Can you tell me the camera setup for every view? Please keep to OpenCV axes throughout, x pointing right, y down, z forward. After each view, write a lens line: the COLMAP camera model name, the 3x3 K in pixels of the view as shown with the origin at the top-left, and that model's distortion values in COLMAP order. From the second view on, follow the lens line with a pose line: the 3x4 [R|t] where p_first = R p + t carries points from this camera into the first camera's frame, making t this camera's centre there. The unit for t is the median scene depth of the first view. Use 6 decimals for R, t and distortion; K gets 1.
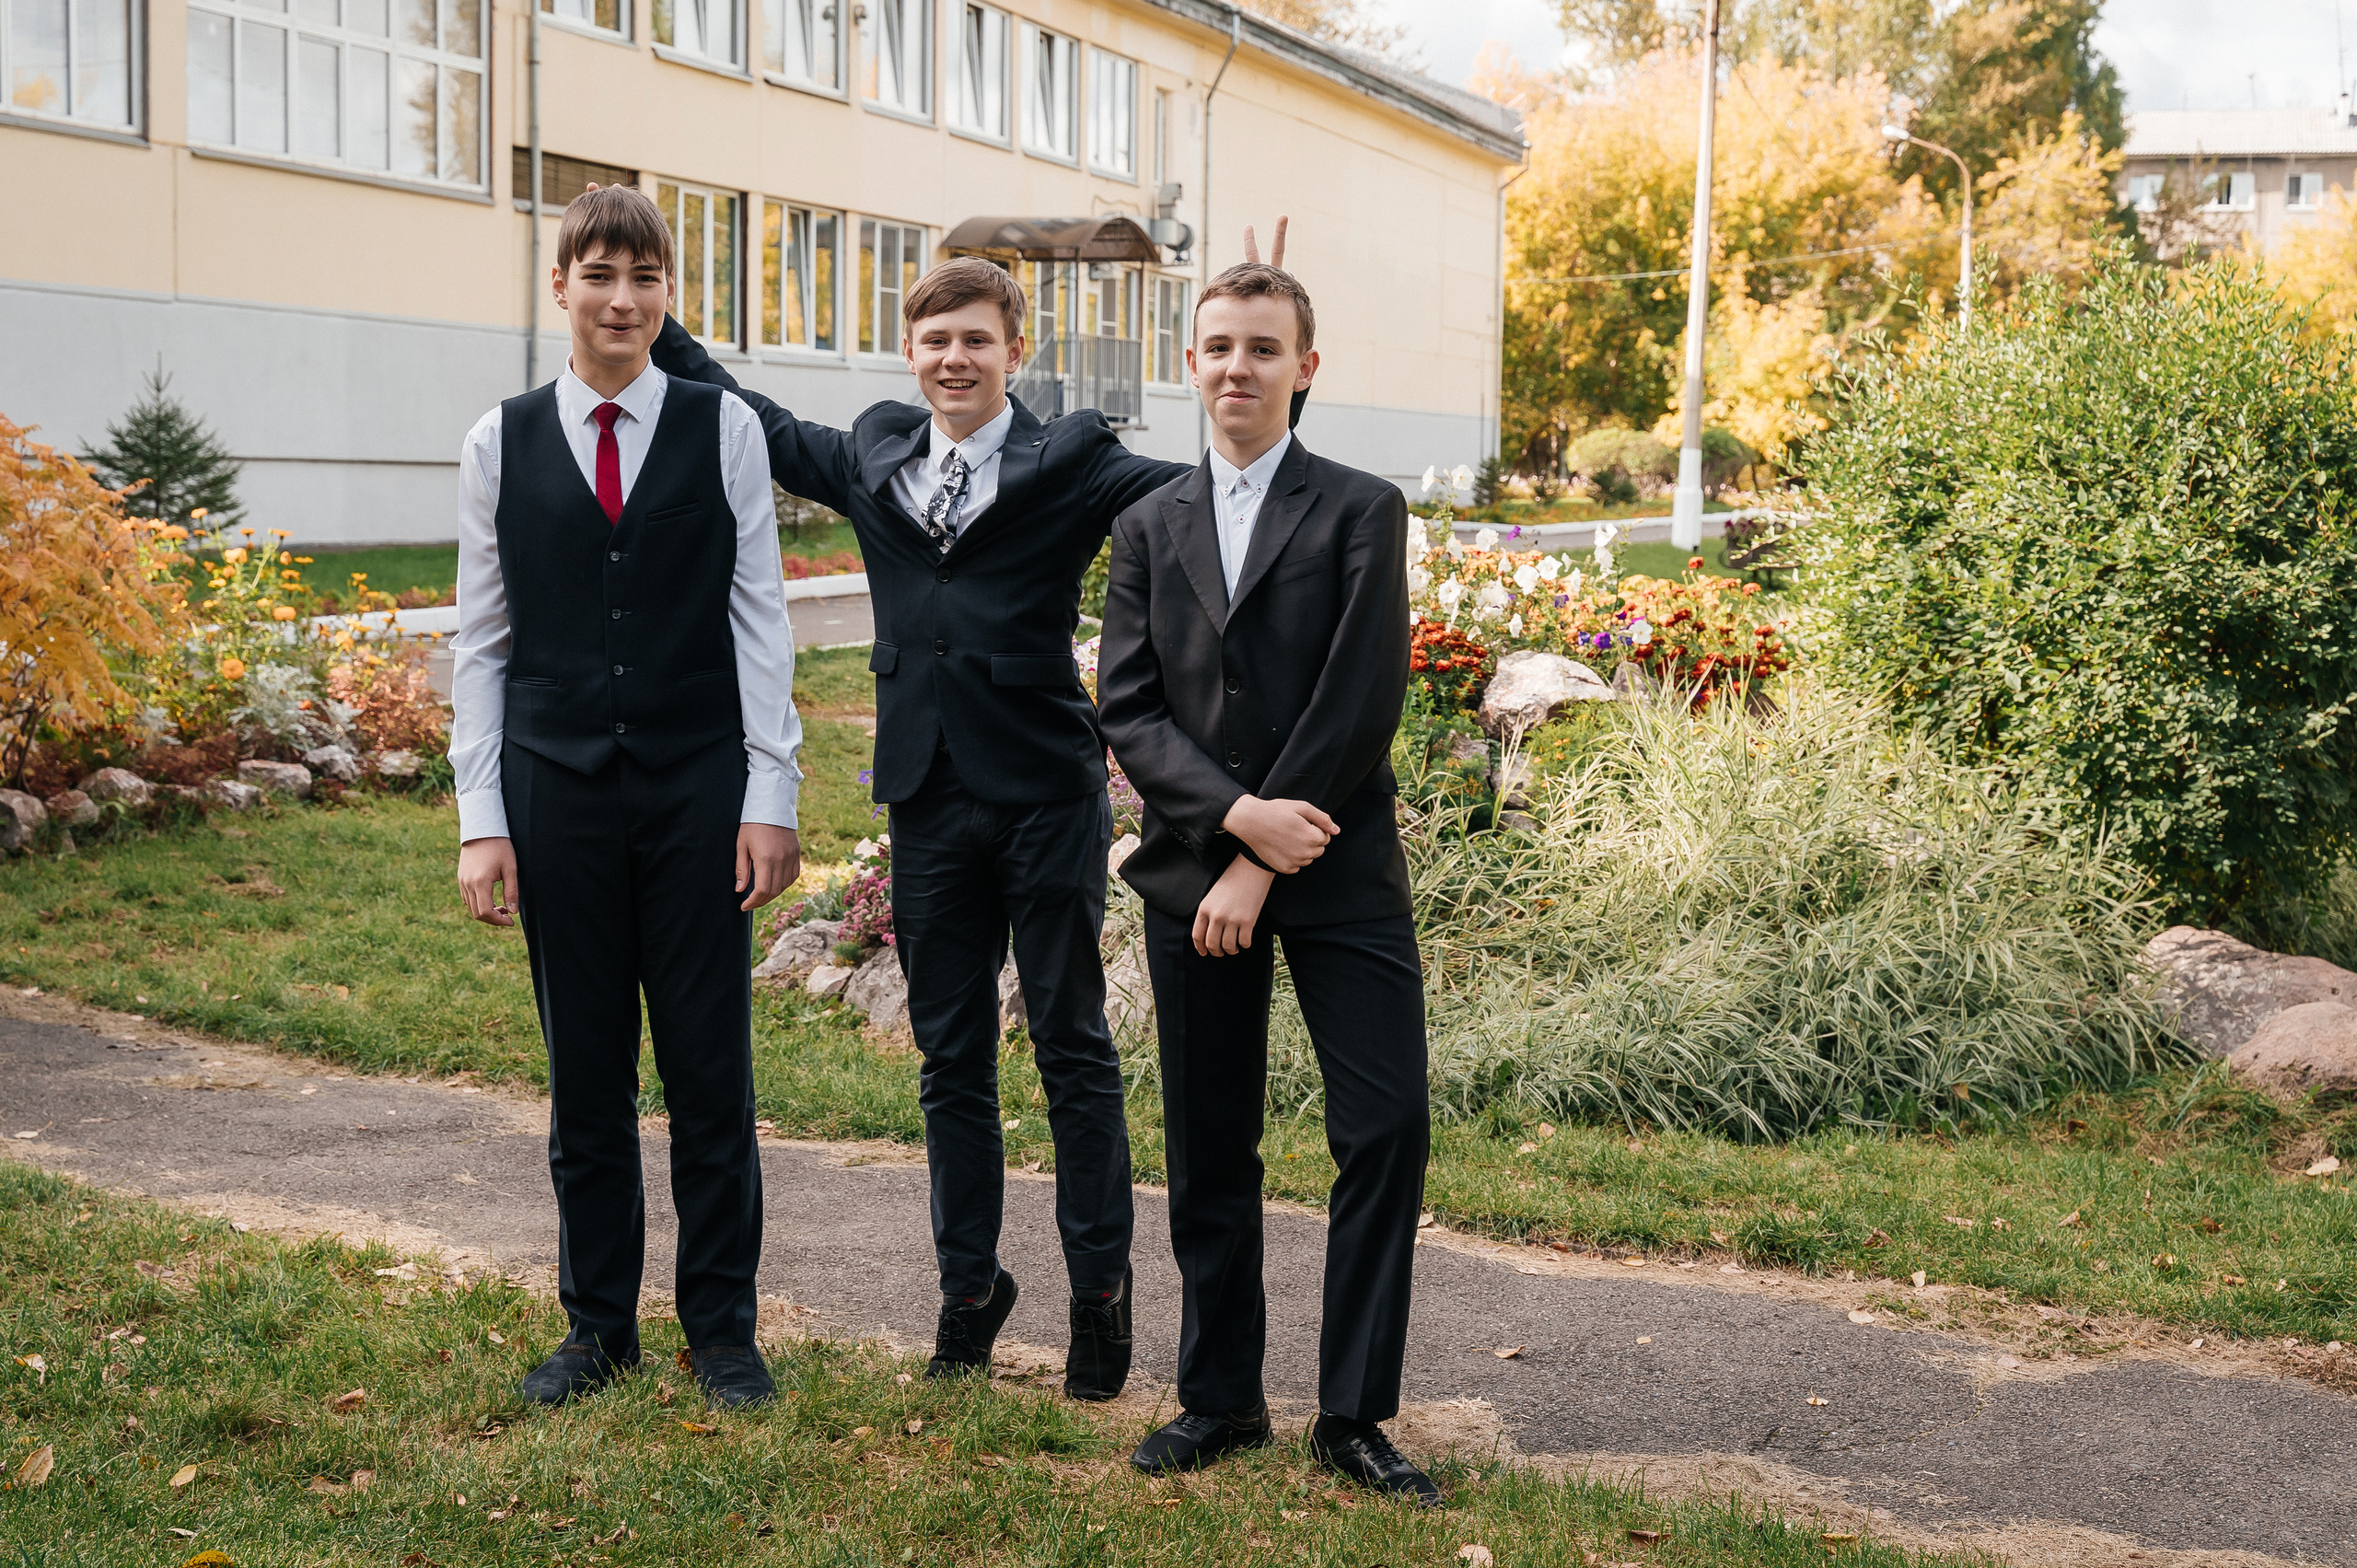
lens RADIAL K [[3254.1, 0, 1178.5], [0, 3254.1, 784.0], [0, 0, 1]] dist [-0.001612, -0.019914]
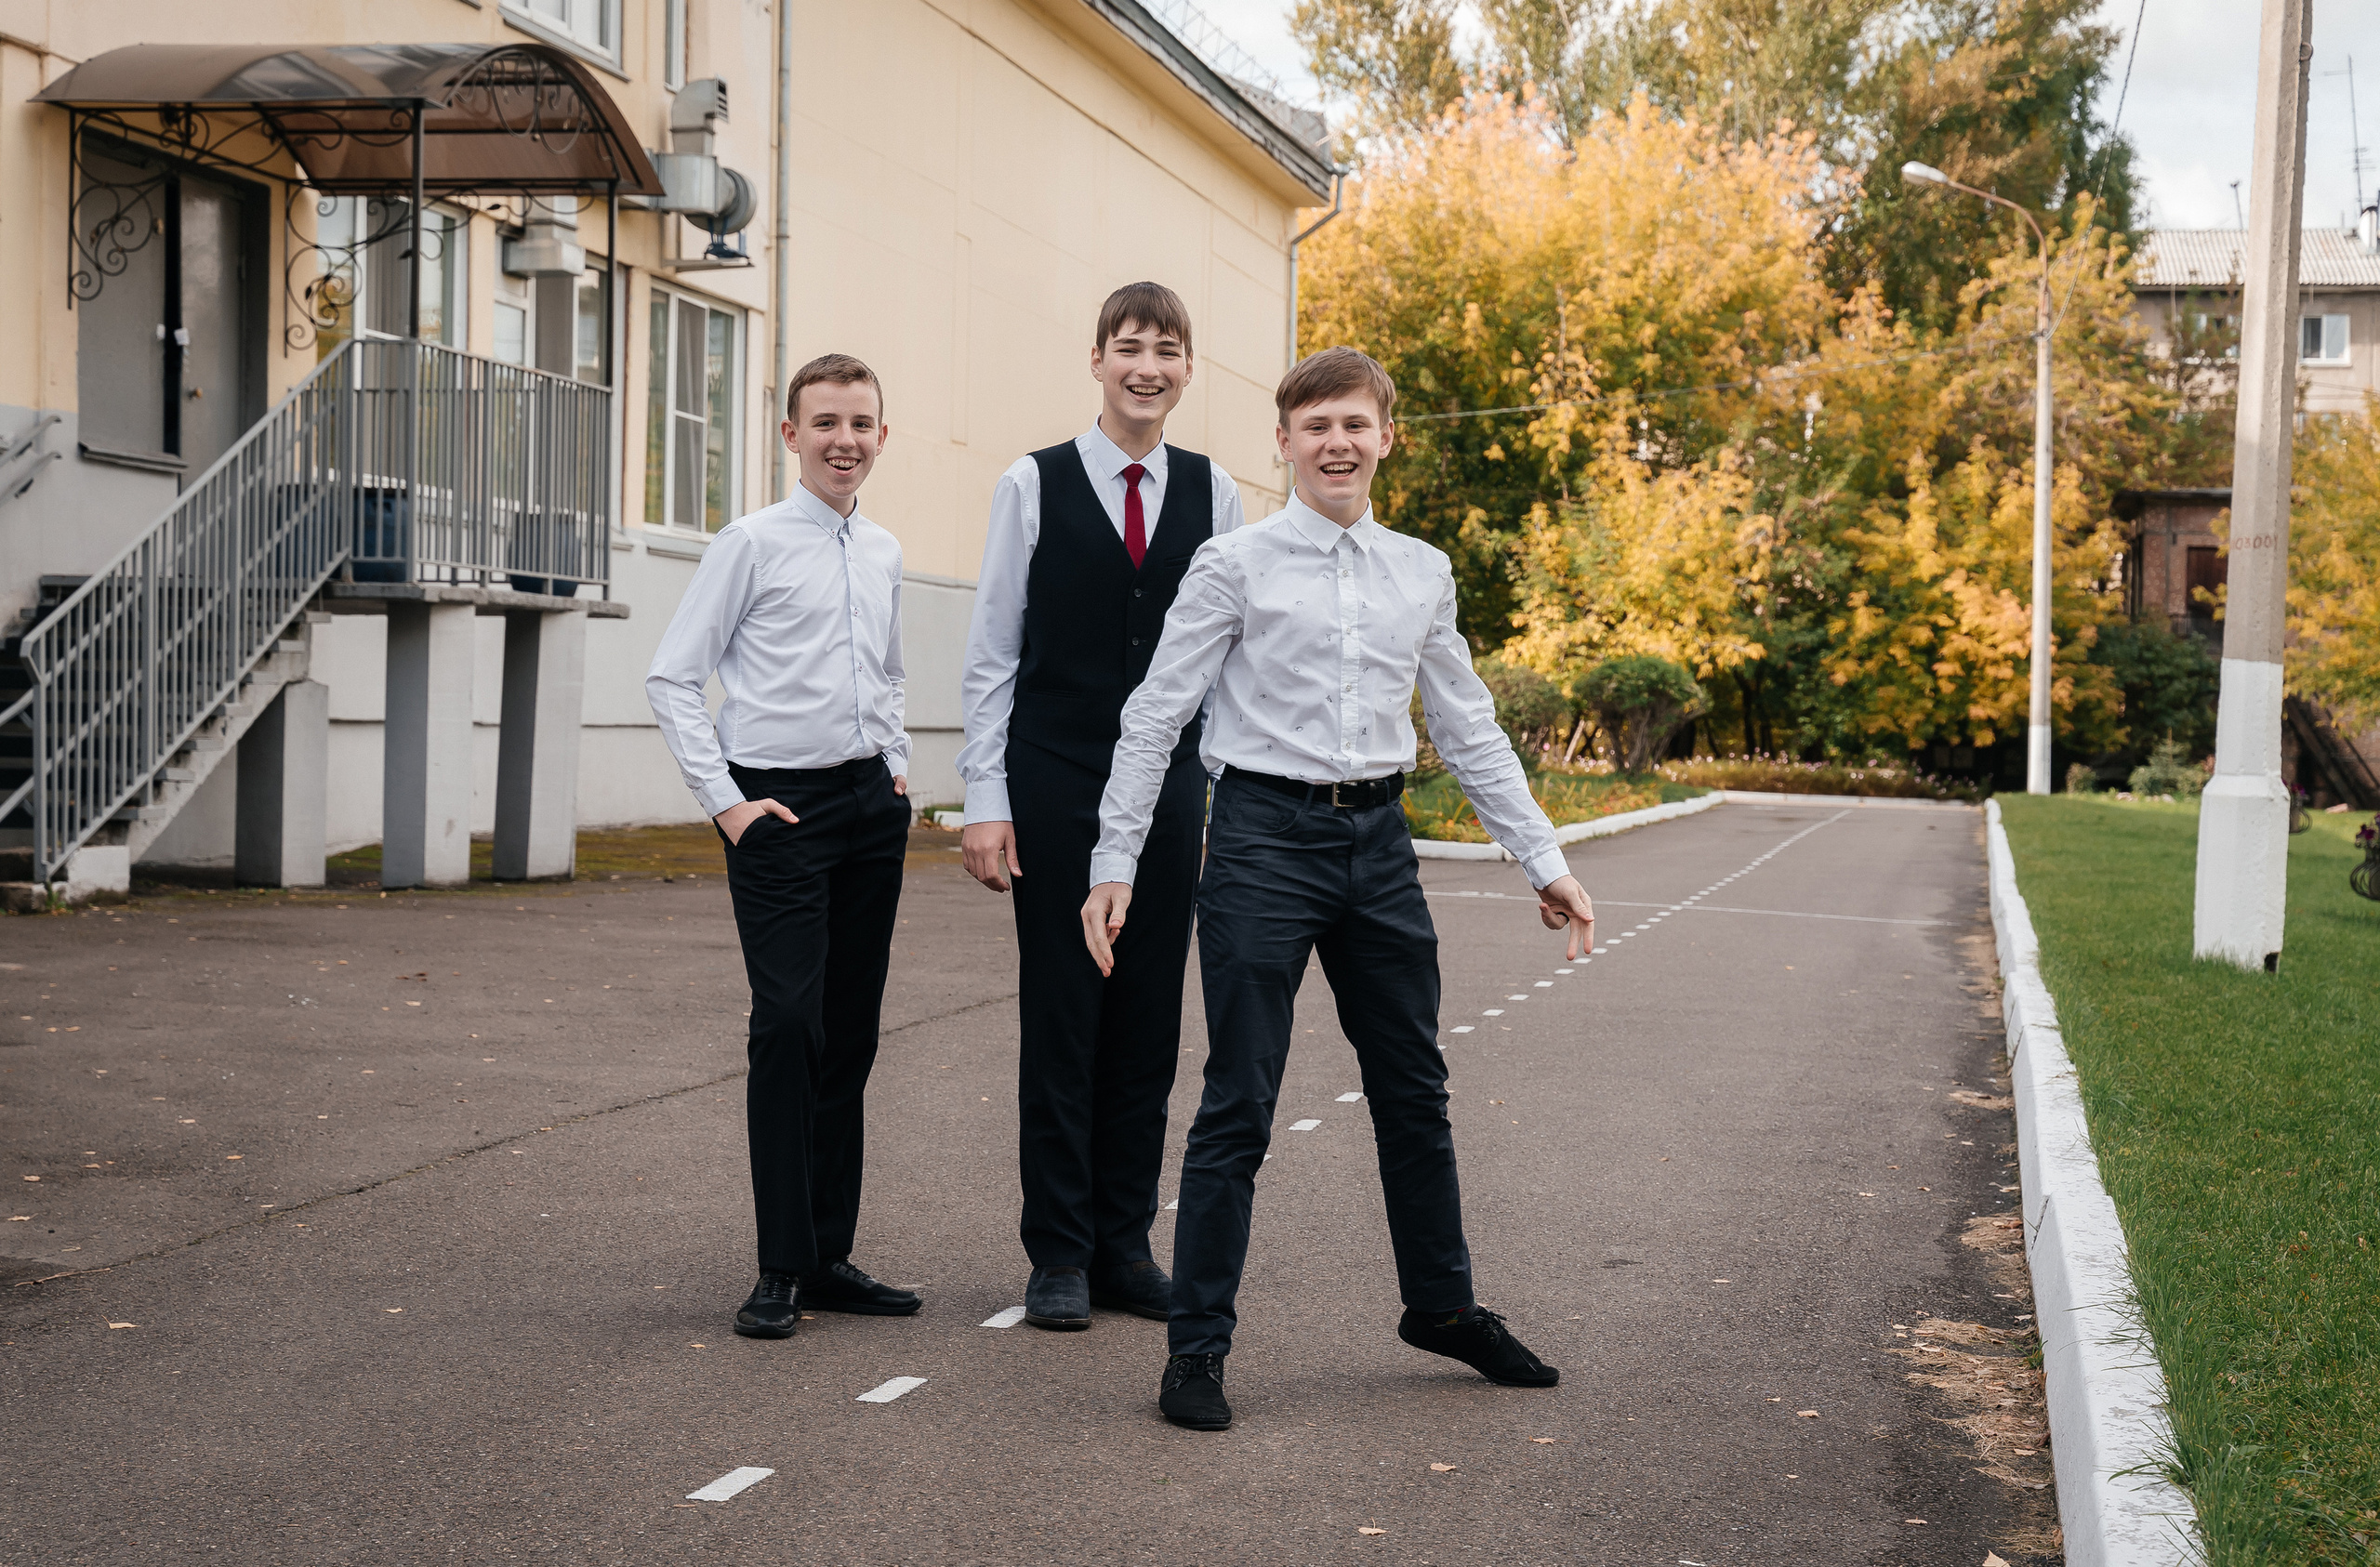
lens RADIAL K [[3958.5, 0, 1190.0], [0, 3958.5, 783.5], [0, 0, 1]] dist [-0.018705, -0.071264]
pose [[0.994317, 0.000505, 0.106460, 0.003284], [0.008087, 0.996742, -0.080252, -0.021983], [-0.106154, 0.080657, 0.991073, 0.229962]]
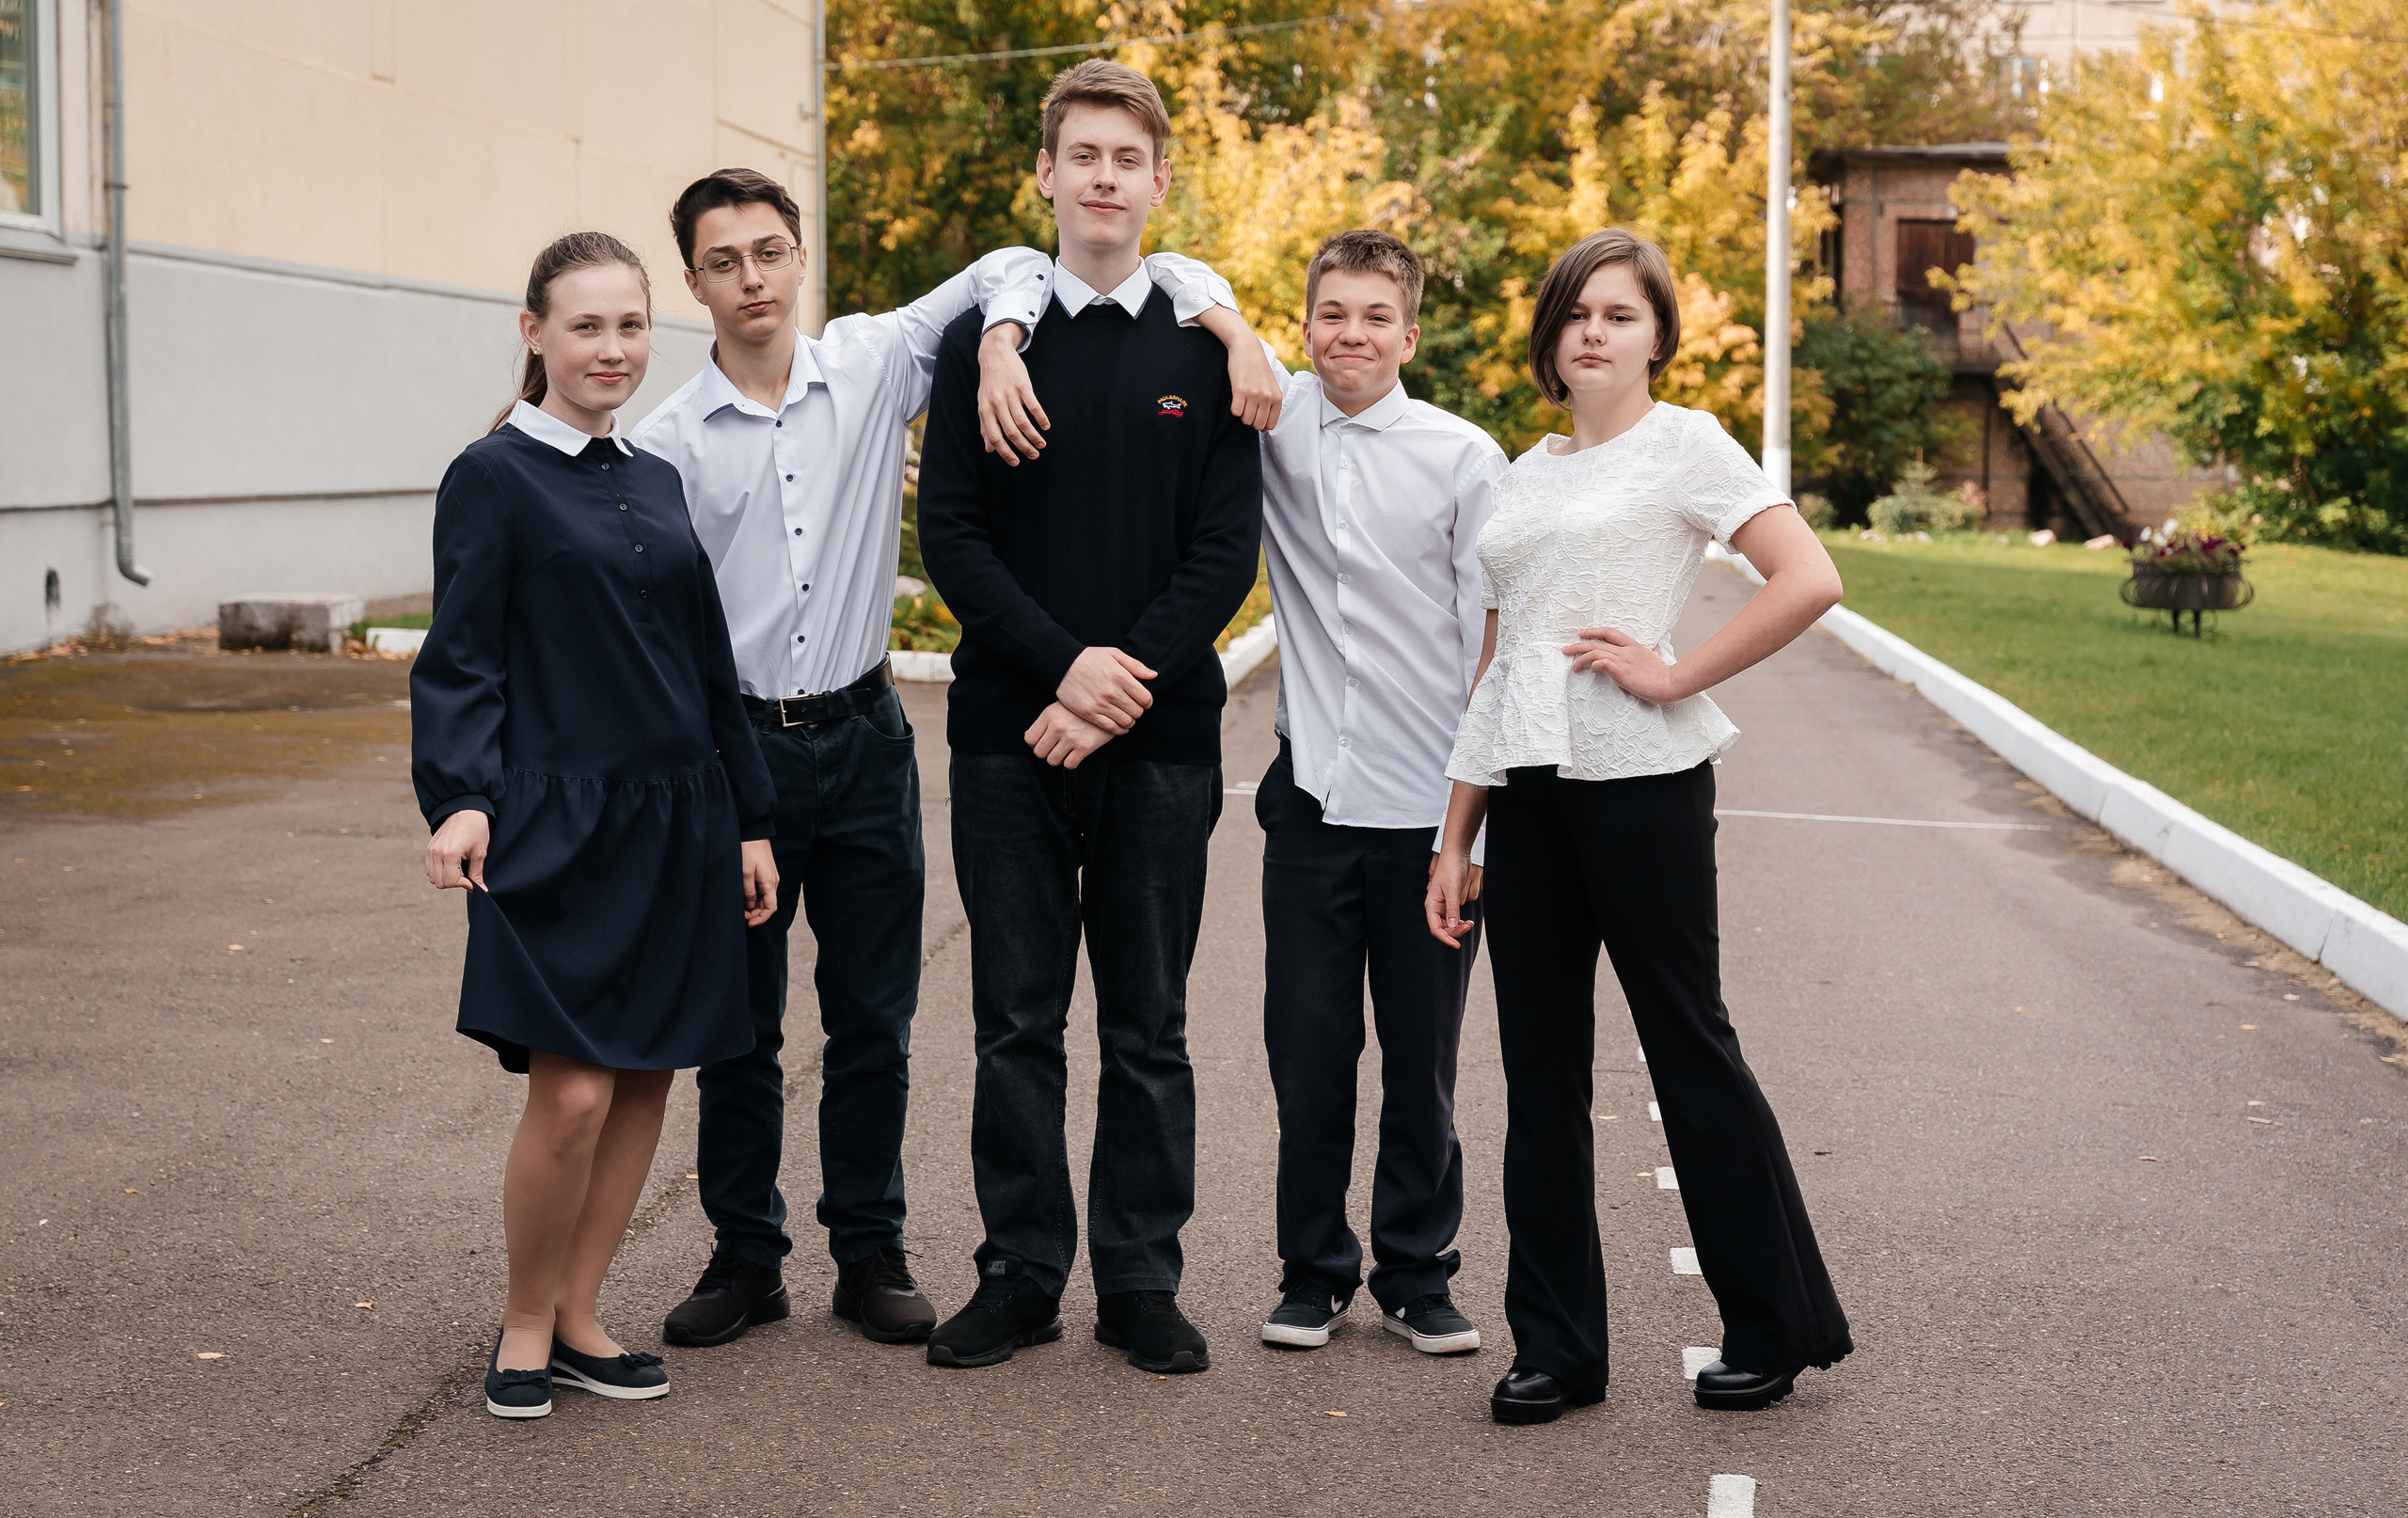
lens RADIAL K [[4365.7, 0, 1204.0], [0, 4365.7, 759.0], [0, 0, 1]] dist [0.018622, -0.102052]
pose [[0.971232, -0.027866, 0.236498, 0.004986], [0.032428, 0.999355, -0.015420, -0.036284], [-0.235916, 0.022645, 0.971510, 0.329298]]
